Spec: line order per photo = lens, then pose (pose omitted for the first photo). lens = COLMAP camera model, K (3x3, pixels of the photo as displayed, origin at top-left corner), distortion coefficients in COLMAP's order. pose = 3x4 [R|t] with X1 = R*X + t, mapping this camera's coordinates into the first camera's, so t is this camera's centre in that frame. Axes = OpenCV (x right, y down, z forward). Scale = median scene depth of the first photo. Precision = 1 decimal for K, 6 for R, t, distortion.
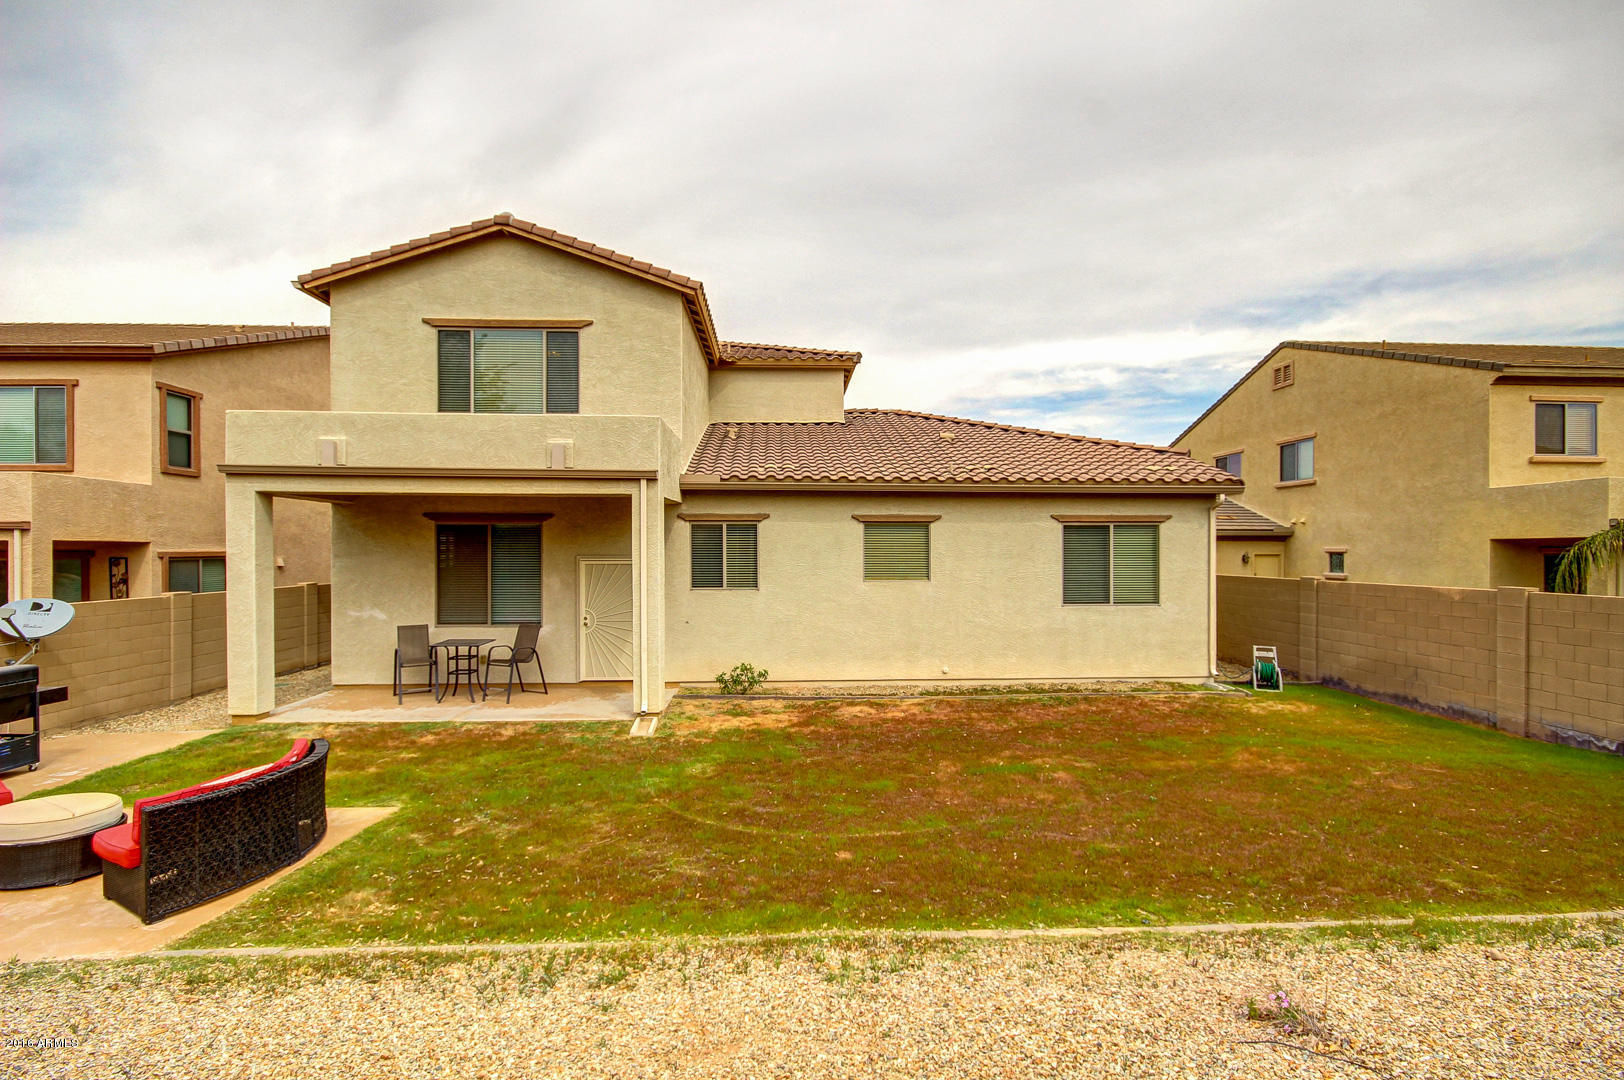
lens RADIAL K [[777.2, 0, 812.2], [0, 777.2, 546.3], [0, 0, 1]] dist [-0.001445, -0.000803]
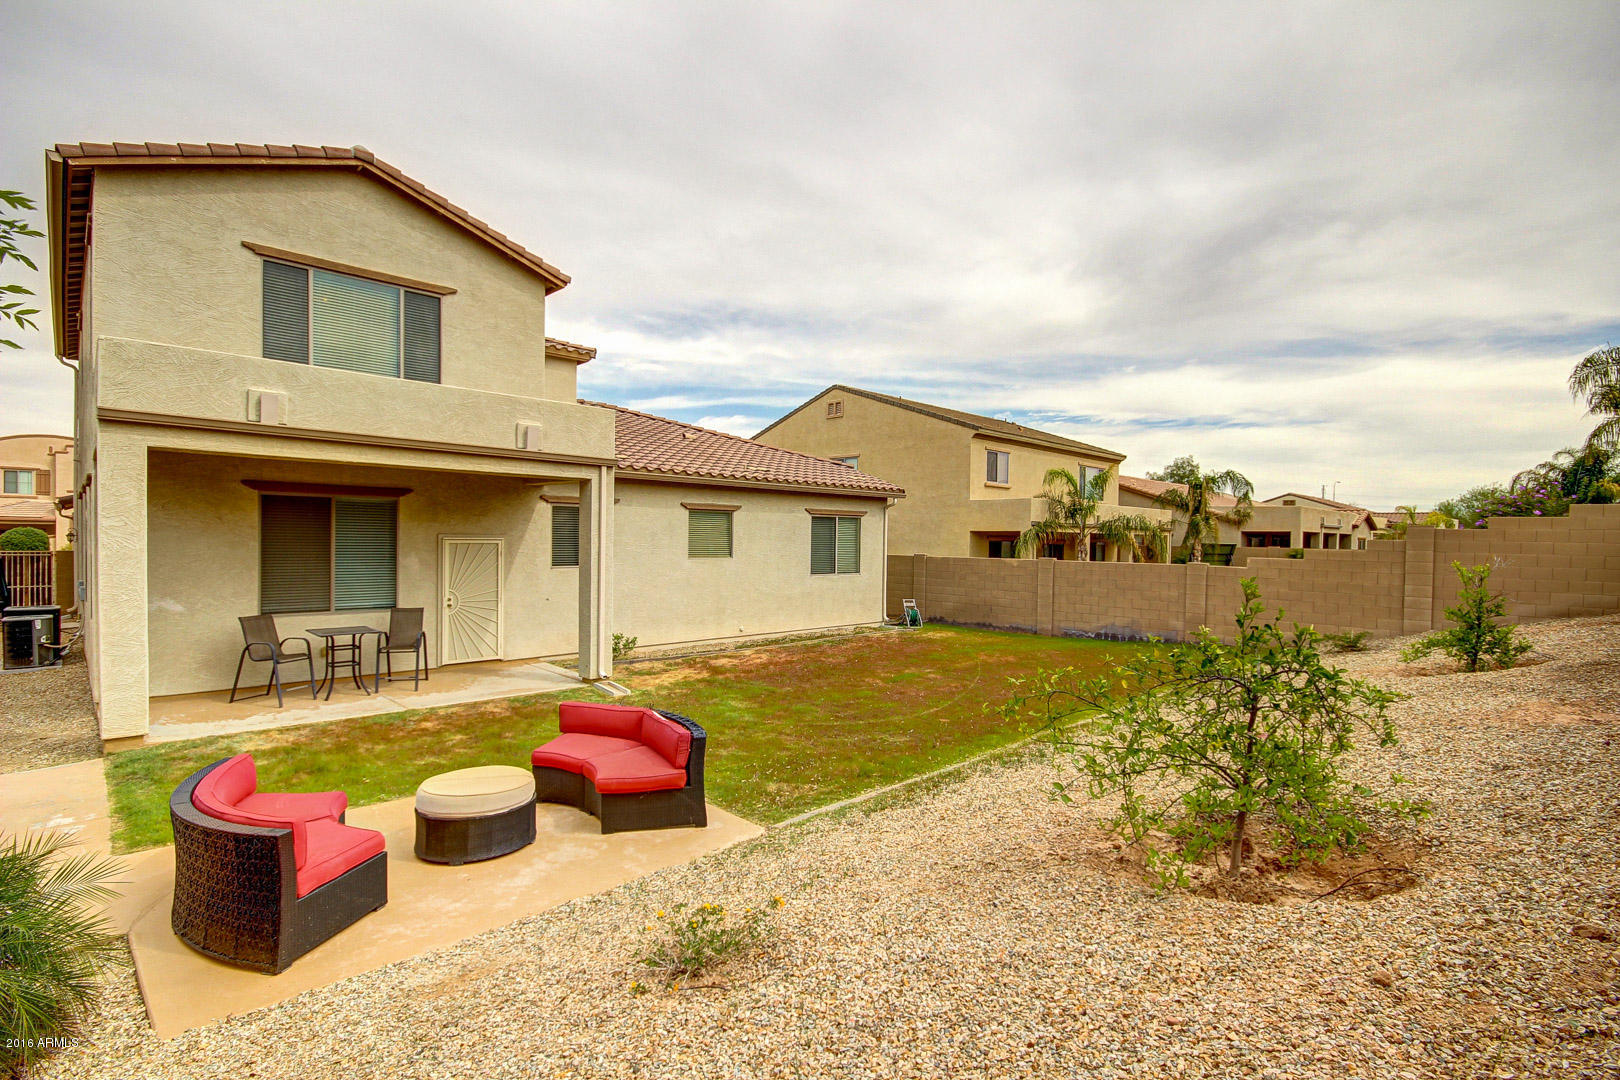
lens RADIAL K [[792.4, 0, 810.0], [0, 792.4, 540.0], [0, 0, 1]] dist [0.001172, 0.000004]
pose [[0.739225, 0.007845, 0.673413, -0.615446], [-0.017921, 0.999807, 0.008024, 0.003168], [-0.673220, -0.018000, 0.739223, -0.022764]]
